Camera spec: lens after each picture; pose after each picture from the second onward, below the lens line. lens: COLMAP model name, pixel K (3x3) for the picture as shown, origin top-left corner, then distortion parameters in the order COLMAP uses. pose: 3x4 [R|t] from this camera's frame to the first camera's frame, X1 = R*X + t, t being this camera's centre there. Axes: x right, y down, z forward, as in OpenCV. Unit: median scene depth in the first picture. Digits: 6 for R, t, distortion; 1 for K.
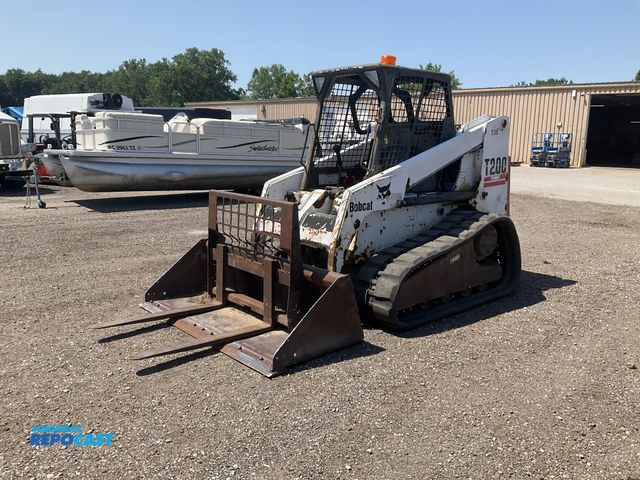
lens RADIAL K [[537.9, 0, 320.0], [0, 537.9, 240.0], [0, 0, 1]] dist [0.056762, -0.129924]
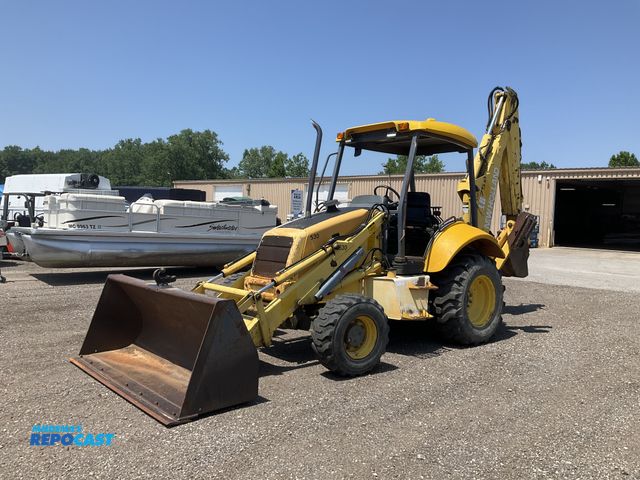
lens RADIAL K [[537.9, 0, 320.0], [0, 537.9, 240.0], [0, 0, 1]] dist [0.056762, -0.129924]
pose [[0.999806, 0.010931, 0.016399, 0.027117], [-0.008513, 0.989989, -0.140889, 0.000182], [-0.017775, 0.140722, 0.989890, -0.017211]]
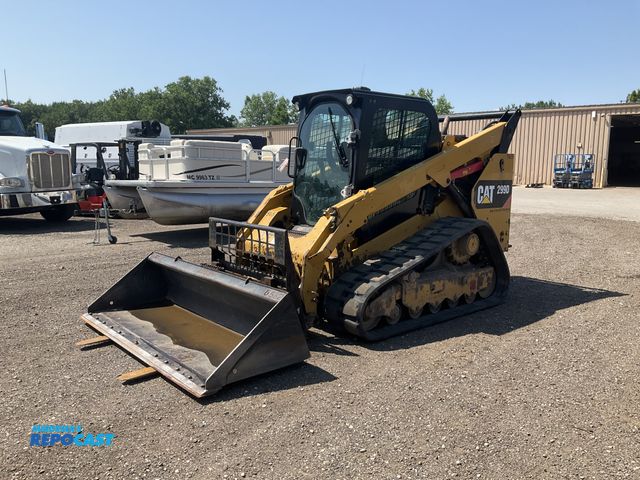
lens RADIAL K [[537.9, 0, 320.0], [0, 537.9, 240.0], [0, 0, 1]] dist [0.056762, -0.129924]
pose [[0.999581, -0.020480, 0.020452, -0.061438], [0.021381, 0.998764, -0.044861, -0.005559], [-0.019508, 0.045279, 0.998784, 0.023949]]
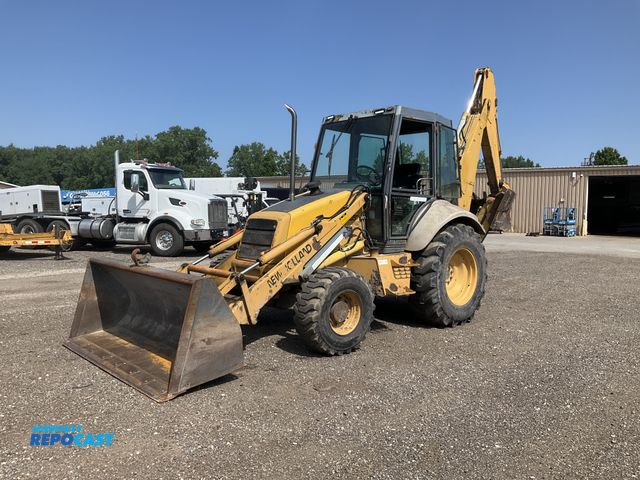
lens RADIAL K [[537.9, 0, 320.0], [0, 537.9, 240.0], [0, 0, 1]] dist [0.056762, -0.129924]
pose [[0.997306, -0.004950, 0.073185, -0.181441], [0.014559, 0.991230, -0.131345, 0.020411], [-0.071893, 0.132056, 0.988632, -0.123356]]
